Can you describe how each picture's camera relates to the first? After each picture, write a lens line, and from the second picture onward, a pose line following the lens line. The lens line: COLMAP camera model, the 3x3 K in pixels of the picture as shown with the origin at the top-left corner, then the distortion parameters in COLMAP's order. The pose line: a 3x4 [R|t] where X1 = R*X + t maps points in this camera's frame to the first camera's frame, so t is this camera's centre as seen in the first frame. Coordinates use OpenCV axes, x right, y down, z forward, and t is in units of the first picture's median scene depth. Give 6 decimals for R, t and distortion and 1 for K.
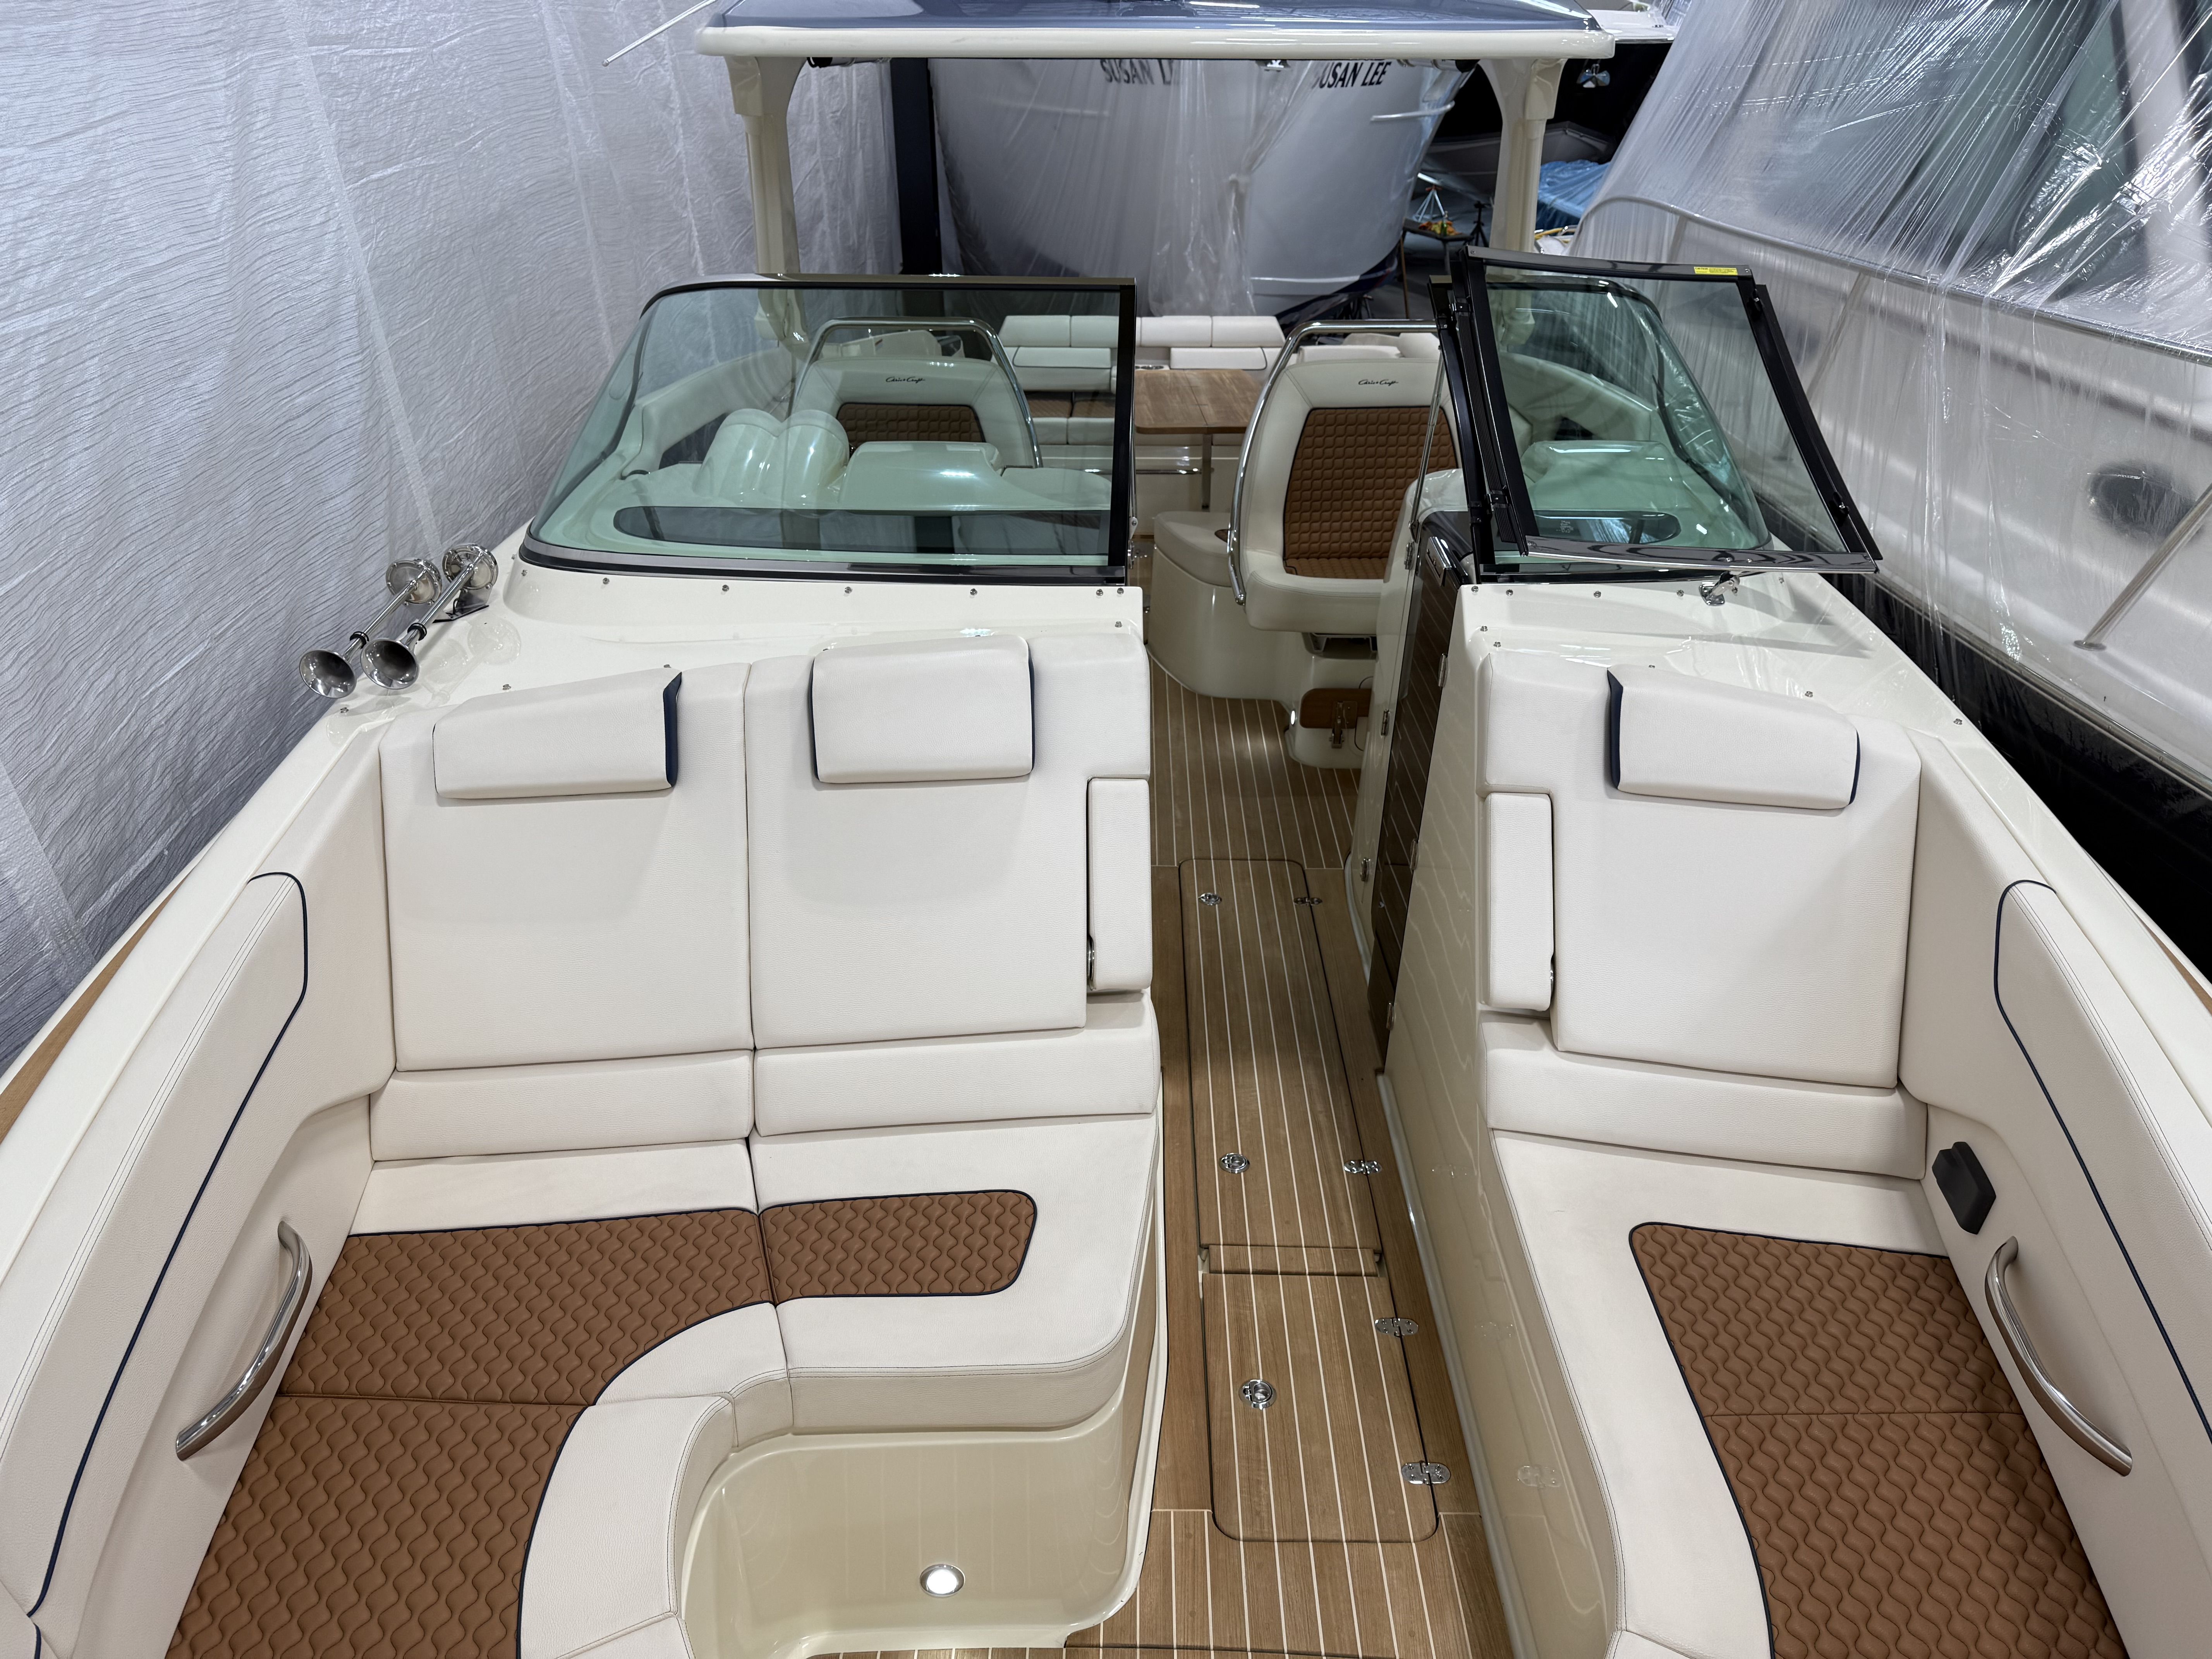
lens RADIAL K [[1561.4, 0, 1106.0], [0, 1561.4, 829.5], [0, 0, 1]] dist [0.029209, -0.047760]
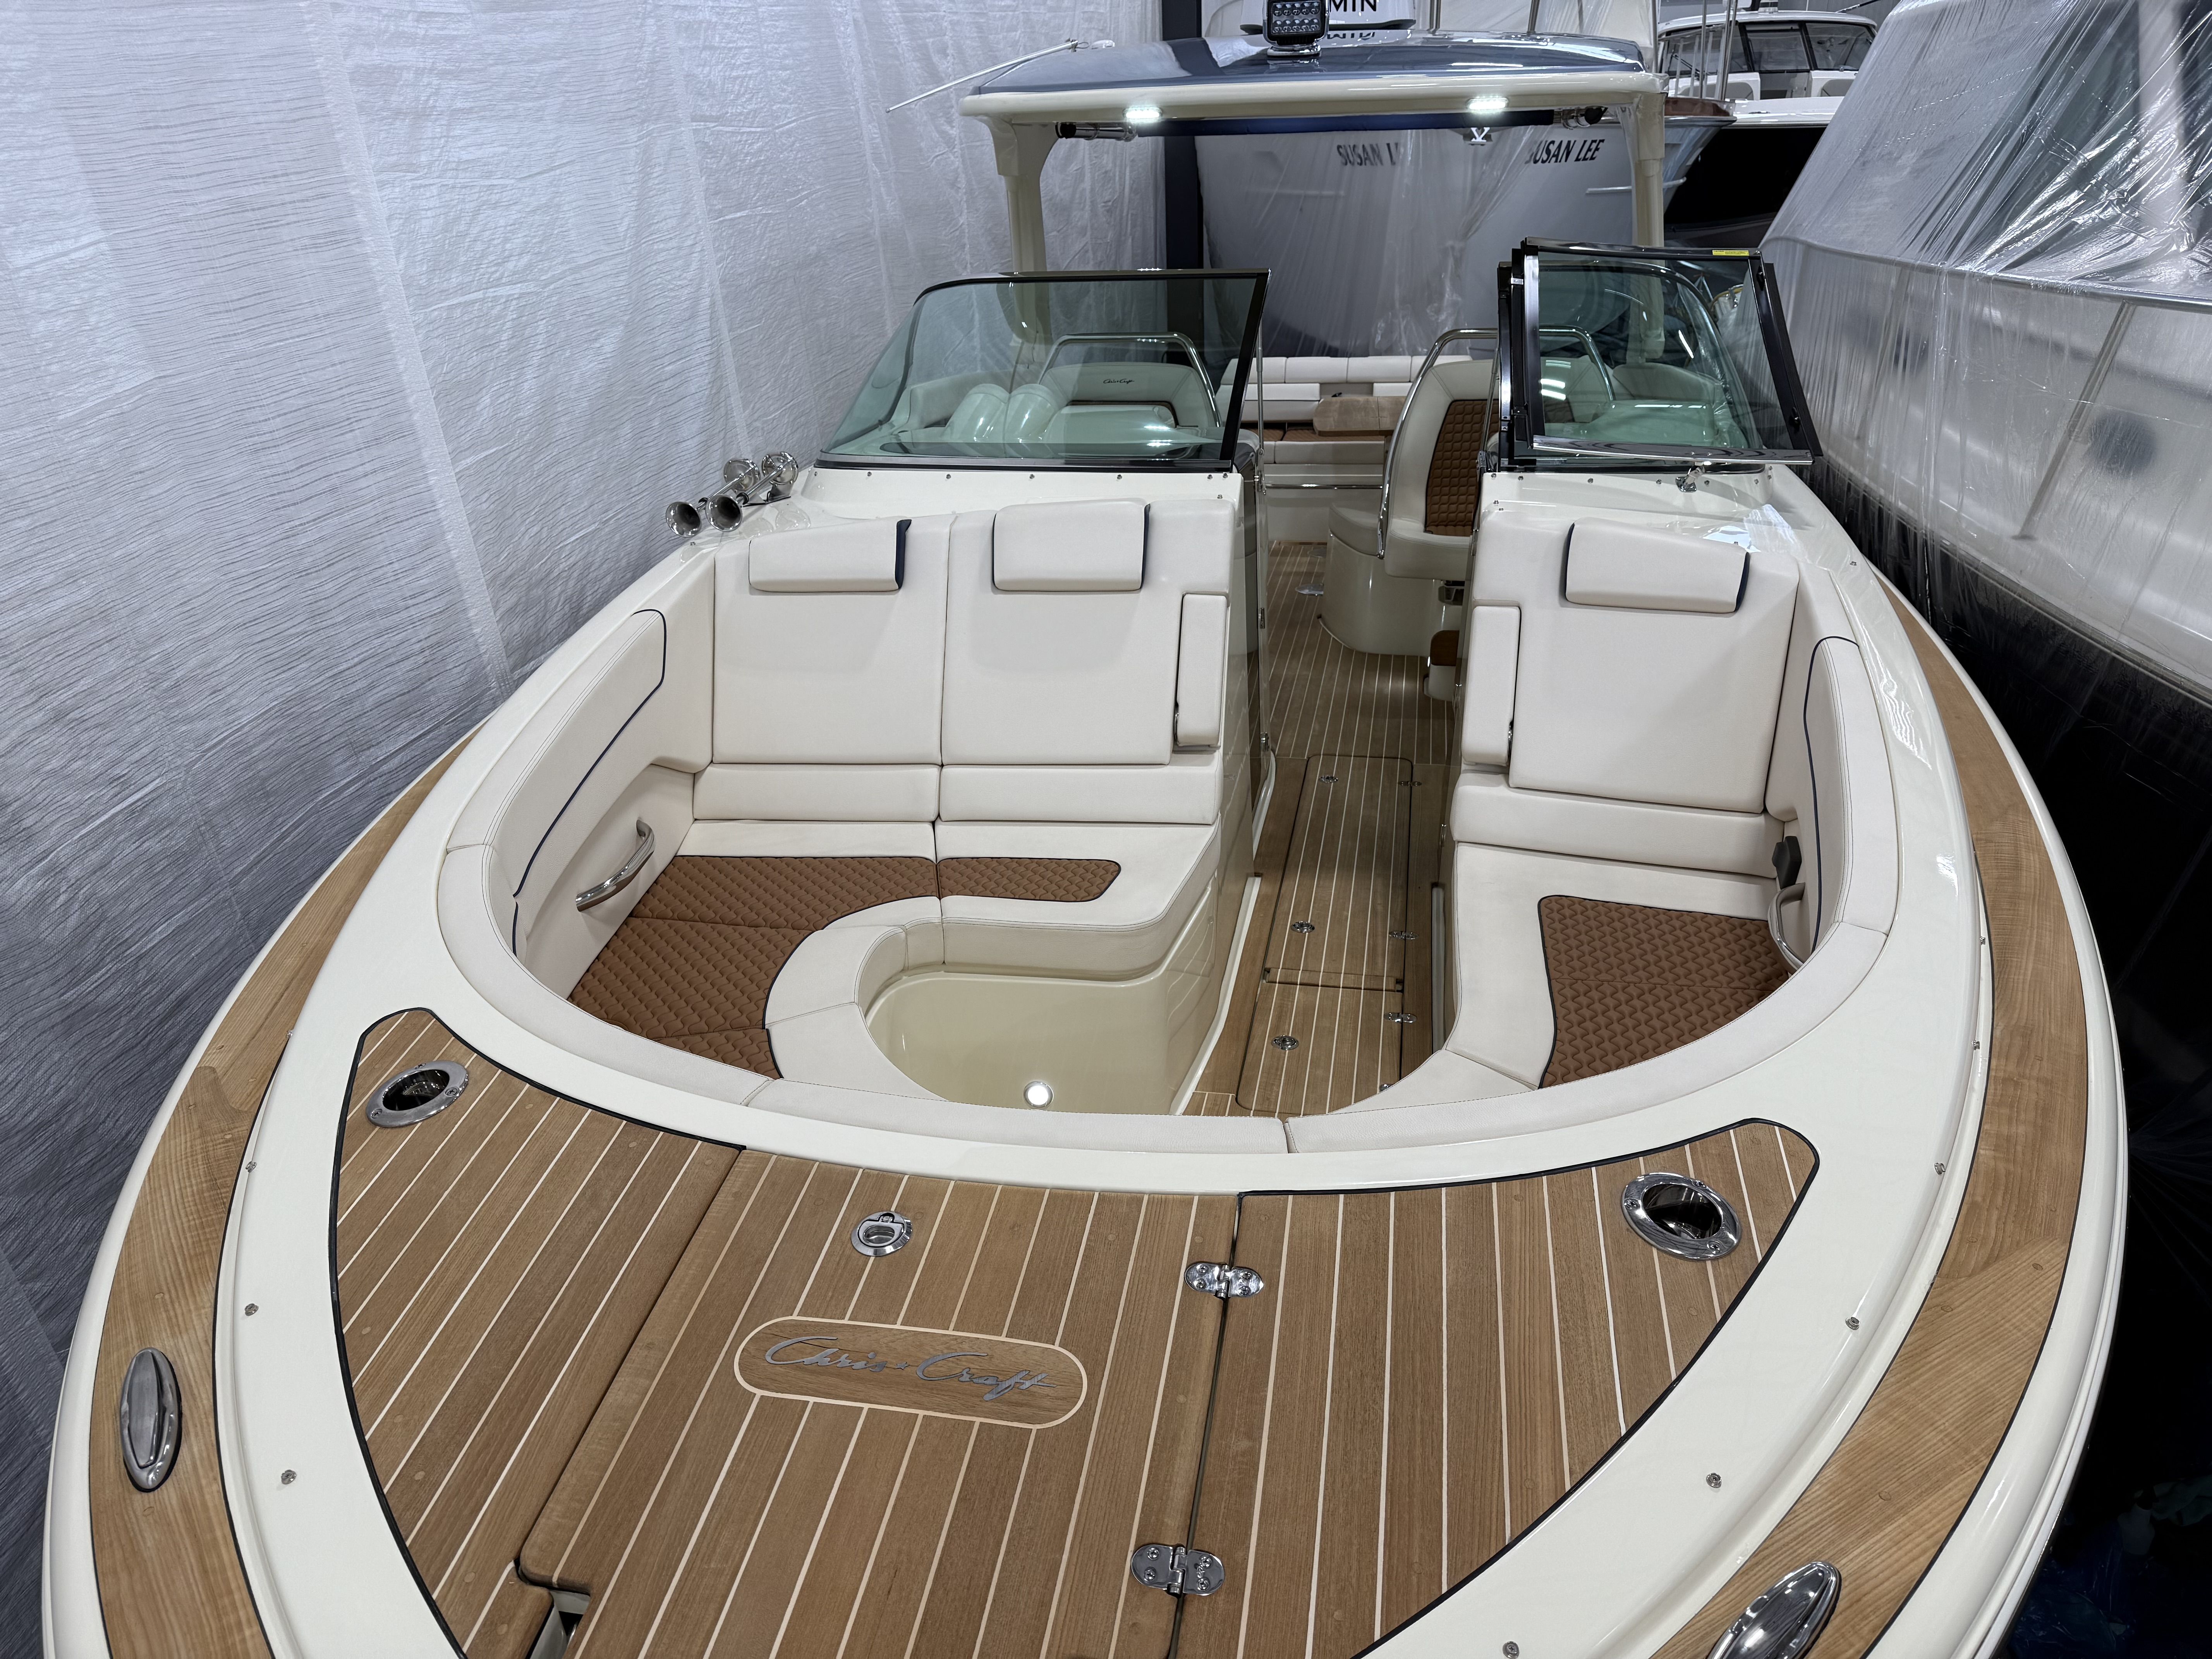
lens RADIAL K [[1795.3, 0, 1158.7], [0, 1795.3, 960.2], [0, 0, 1]] dist [0.111188, -0.270552]
pose [[0.984253, 0.041674, -0.171783, 0.221801], [-0.053611, 0.996415, -0.065446, 0.345392], [0.168440, 0.073624, 0.982958, -0.490372]]
